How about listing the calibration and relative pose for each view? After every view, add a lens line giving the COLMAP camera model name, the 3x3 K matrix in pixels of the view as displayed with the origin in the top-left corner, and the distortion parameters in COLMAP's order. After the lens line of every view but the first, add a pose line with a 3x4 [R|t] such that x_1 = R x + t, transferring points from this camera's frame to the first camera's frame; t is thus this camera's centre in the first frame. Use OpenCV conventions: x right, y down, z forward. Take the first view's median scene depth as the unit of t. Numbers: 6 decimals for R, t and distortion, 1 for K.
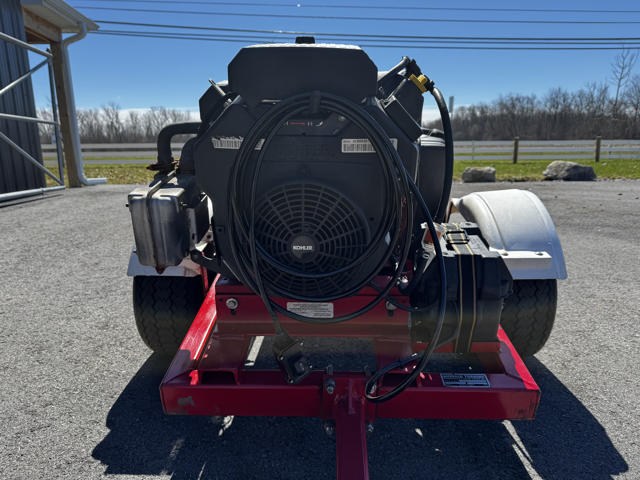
lens RADIAL K [[446.3, 0, 320.0], [0, 446.3, 240.0], [0, 0, 1]] dist [0.047694, -0.057981]
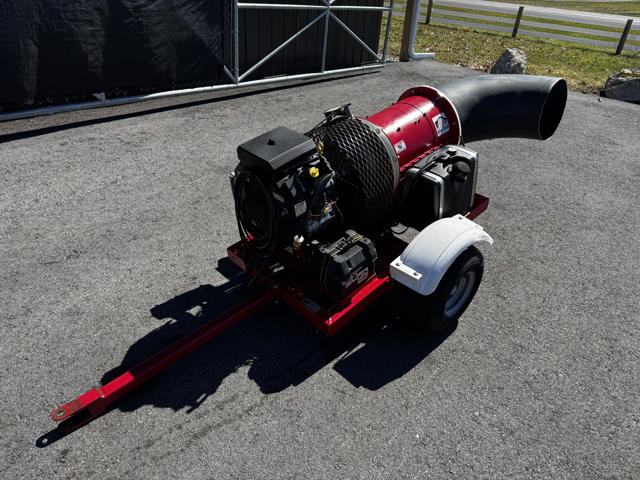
lens RADIAL K [[446.3, 0, 320.0], [0, 446.3, 240.0], [0, 0, 1]] dist [0.047694, -0.057981]
pose [[0.707416, 0.410358, -0.575473, 0.251381], [-0.218002, 0.901181, 0.374630, -0.134086], [0.672338, -0.139565, 0.726969, -0.082486]]
